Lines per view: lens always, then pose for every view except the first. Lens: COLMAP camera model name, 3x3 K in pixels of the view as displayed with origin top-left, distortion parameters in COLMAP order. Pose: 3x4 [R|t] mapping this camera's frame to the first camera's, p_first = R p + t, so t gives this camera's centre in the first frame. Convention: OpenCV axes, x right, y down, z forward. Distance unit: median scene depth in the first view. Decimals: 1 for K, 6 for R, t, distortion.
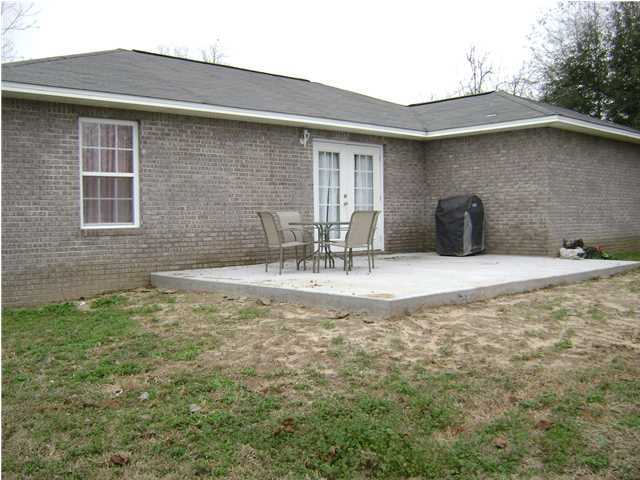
lens RADIAL K [[673.3, 0, 320.0], [0, 673.3, 240.0], [0, 0, 1]] dist [-0.146866, 0.109272]
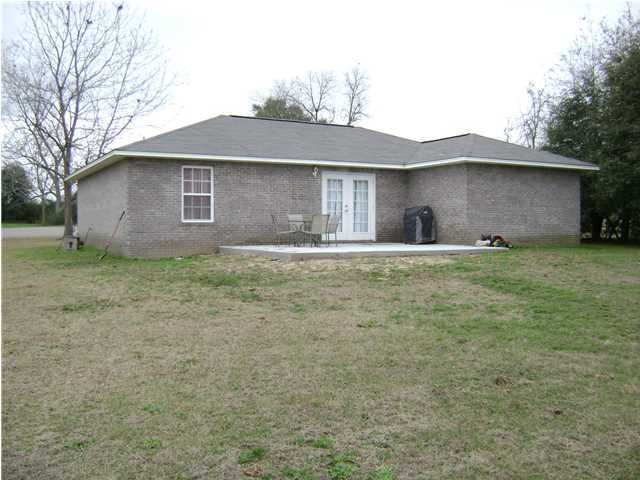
lens RADIAL K [[673.3, 0, 320.0], [0, 673.3, 240.0], [0, 0, 1]] dist [-0.146866, 0.109272]
pose [[0.968741, 0.019373, -0.247316, 0.396613], [-0.021584, 0.999748, -0.006231, 0.029846], [0.247133, 0.011374, 0.968915, -0.620367]]
